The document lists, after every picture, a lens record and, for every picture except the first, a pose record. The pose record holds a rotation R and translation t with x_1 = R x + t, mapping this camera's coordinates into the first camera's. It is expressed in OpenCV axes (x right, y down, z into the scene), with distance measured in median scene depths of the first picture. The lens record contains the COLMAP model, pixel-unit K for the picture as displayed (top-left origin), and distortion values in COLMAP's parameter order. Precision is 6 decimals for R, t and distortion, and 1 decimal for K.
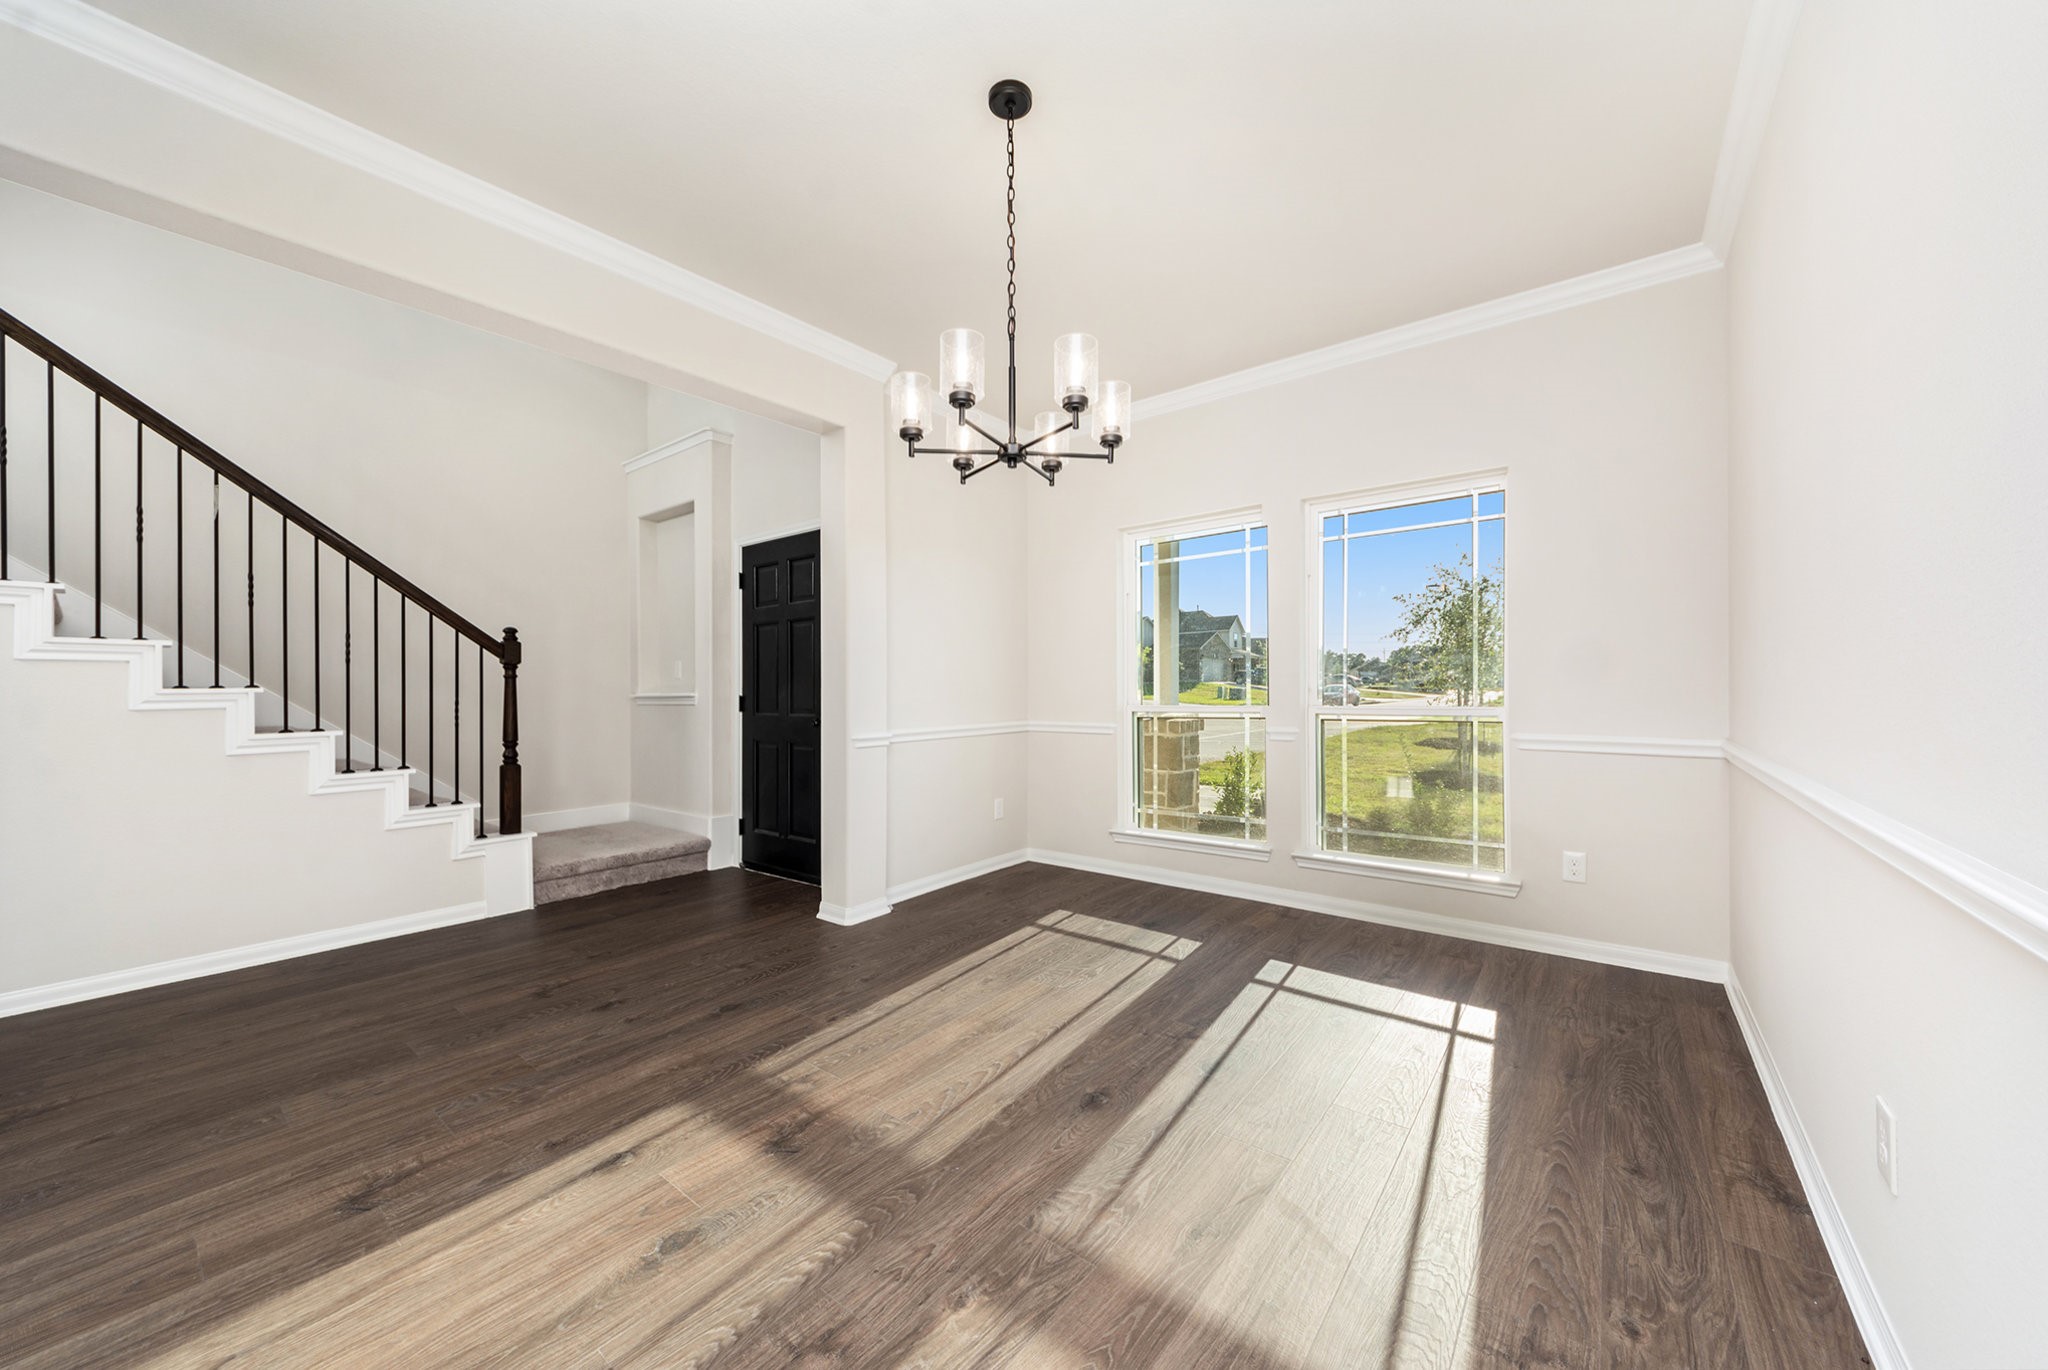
lens RADIAL K [[735.1, 0, 1044.1], [0, 735.1, 699.0], [0, 0, 1]] dist [0.001921, -0.001395]
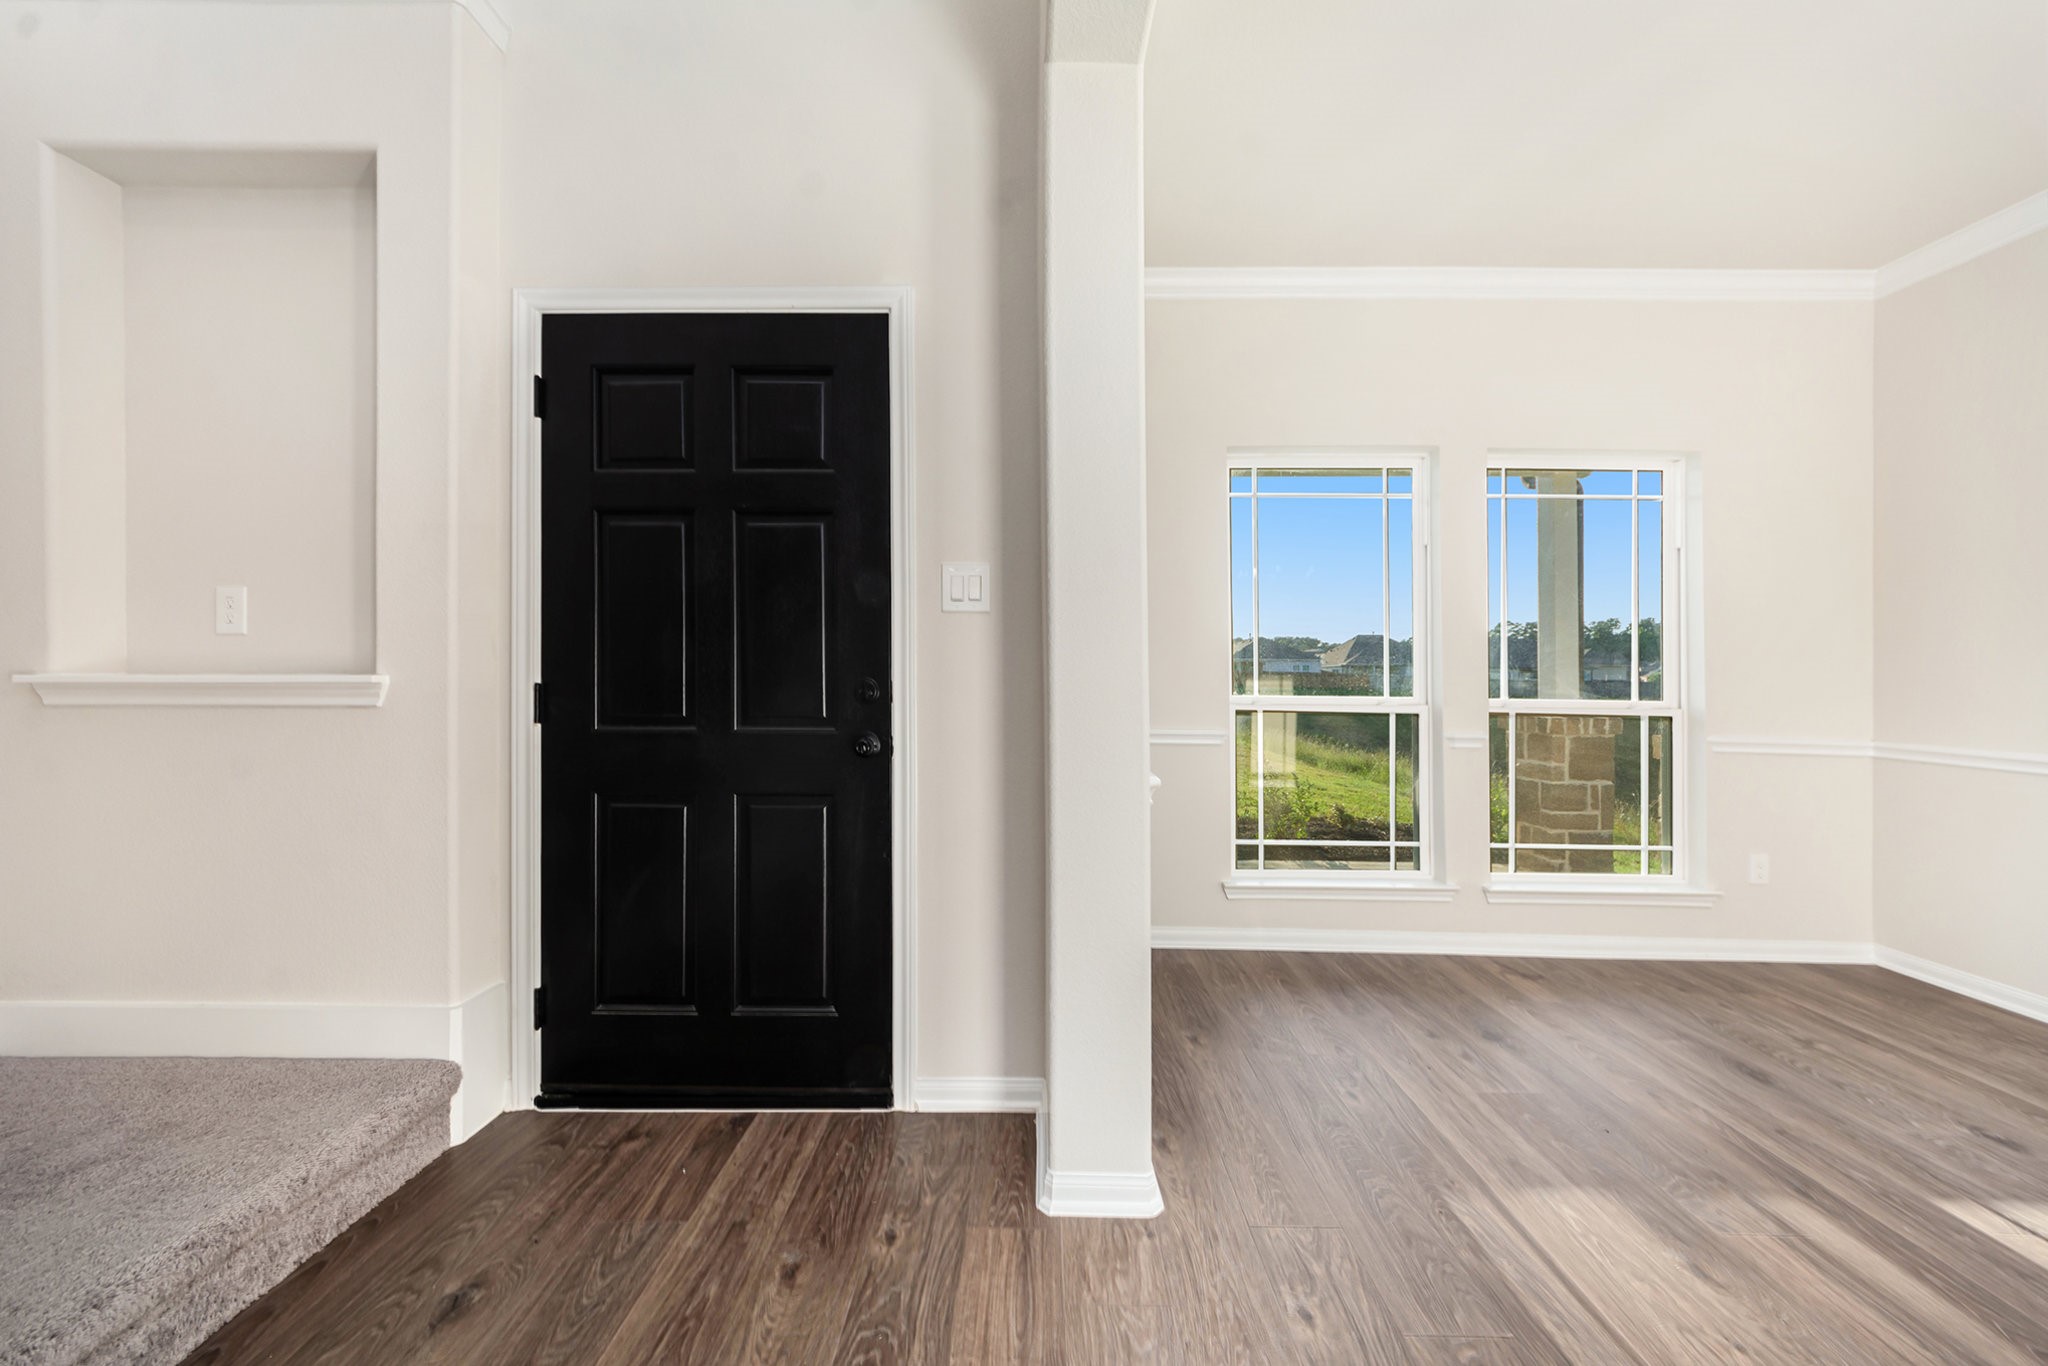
lens RADIAL K [[735.1, 0, 995.4], [0, 735.1, 686.9], [0, 0, 1]] dist [0.001921, -0.001395]
pose [[0.805599, 0.008481, 0.592401, -0.539501], [-0.009785, 0.999952, -0.001009, -0.005708], [-0.592381, -0.004984, 0.805643, 0.629837]]
